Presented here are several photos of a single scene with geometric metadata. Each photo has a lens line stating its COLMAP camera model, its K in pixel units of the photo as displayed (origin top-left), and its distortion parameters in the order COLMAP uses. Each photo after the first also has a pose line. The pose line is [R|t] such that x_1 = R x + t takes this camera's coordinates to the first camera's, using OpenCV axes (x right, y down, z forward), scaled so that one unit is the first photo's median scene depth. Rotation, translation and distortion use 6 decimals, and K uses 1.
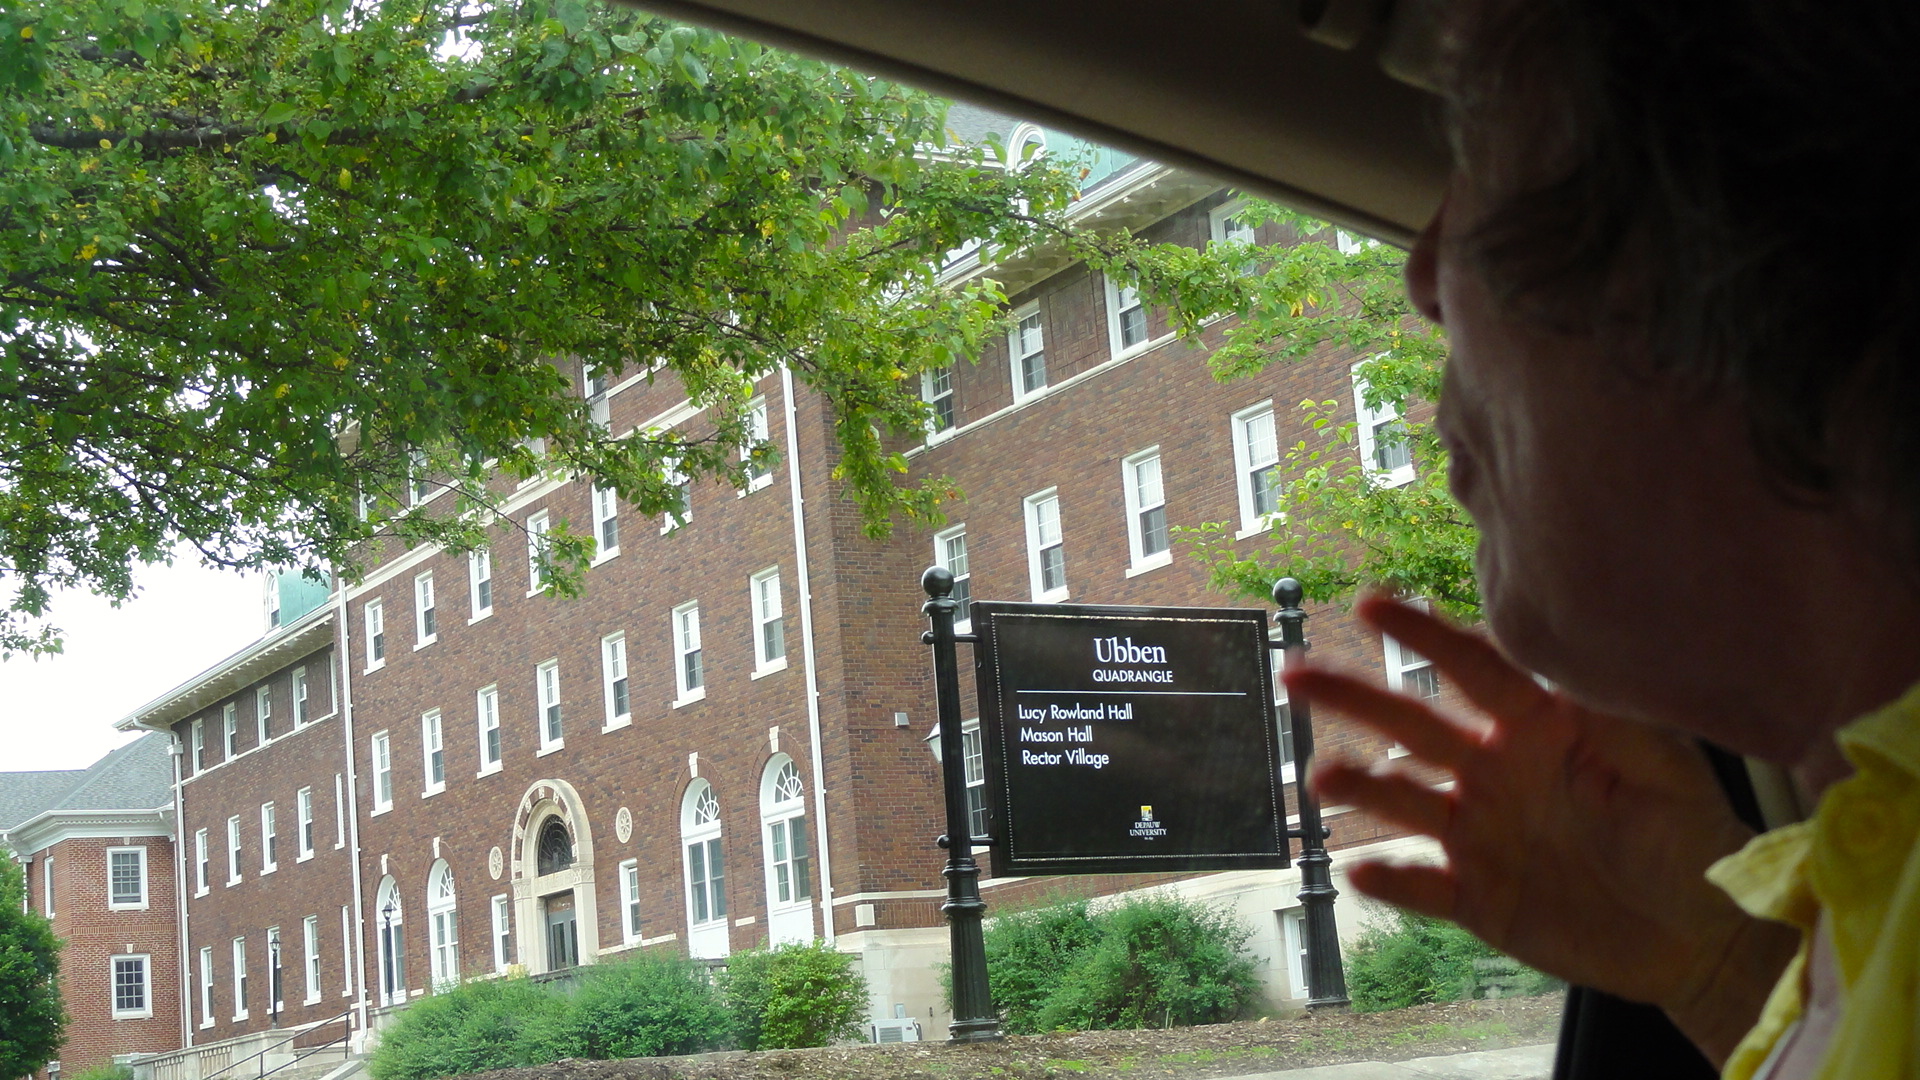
lens RADIAL K [[3120.2, 0, 958.6], [0, 3120.2, 541.9], [0, 0, 1]] dist [0.011231, 0.000000]
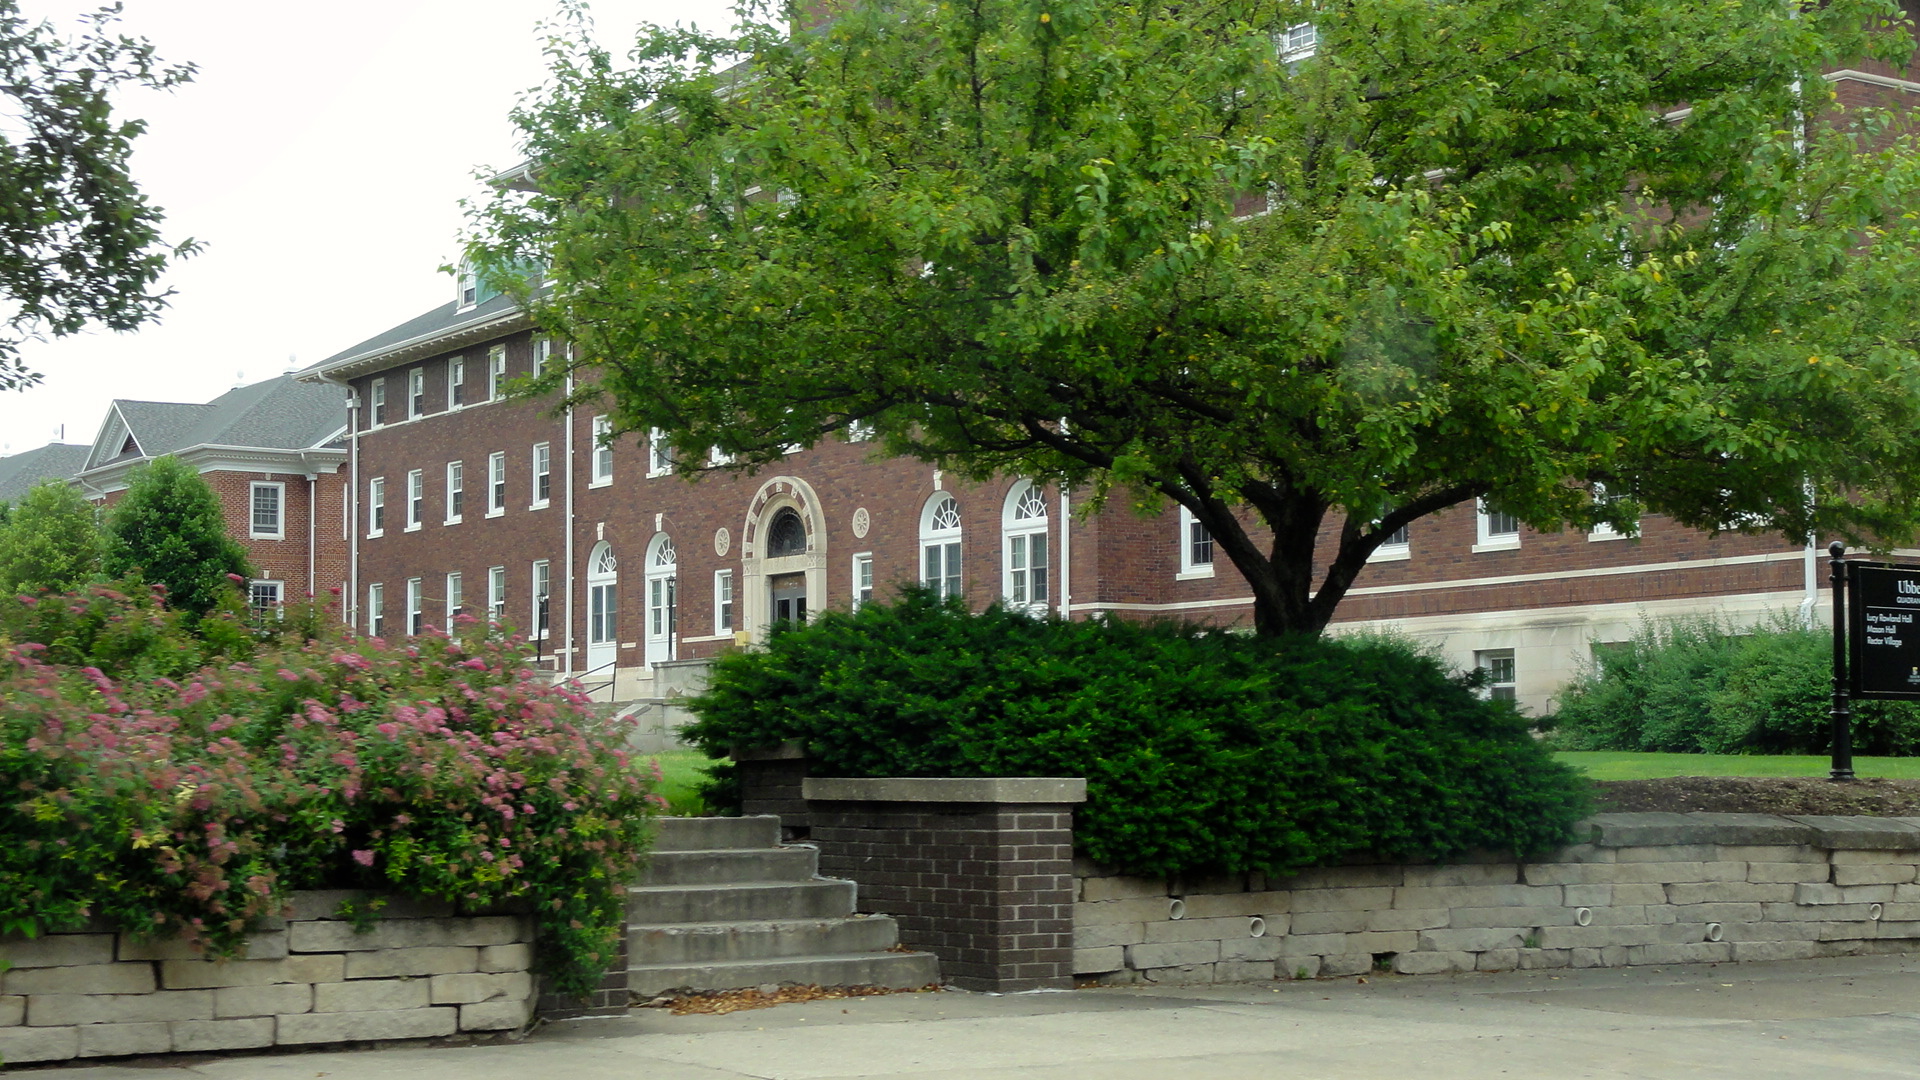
lens RADIAL K [[3120.2, 0, 961.5], [0, 3120.2, 539.8], [0, 0, 1]] dist [0.011231, 0.000000]
pose [[0.995969, 0.082364, 0.035512, -0.104333], [-0.085602, 0.991078, 0.102165, -0.024538], [-0.026780, -0.104793, 0.994133, -0.158270]]
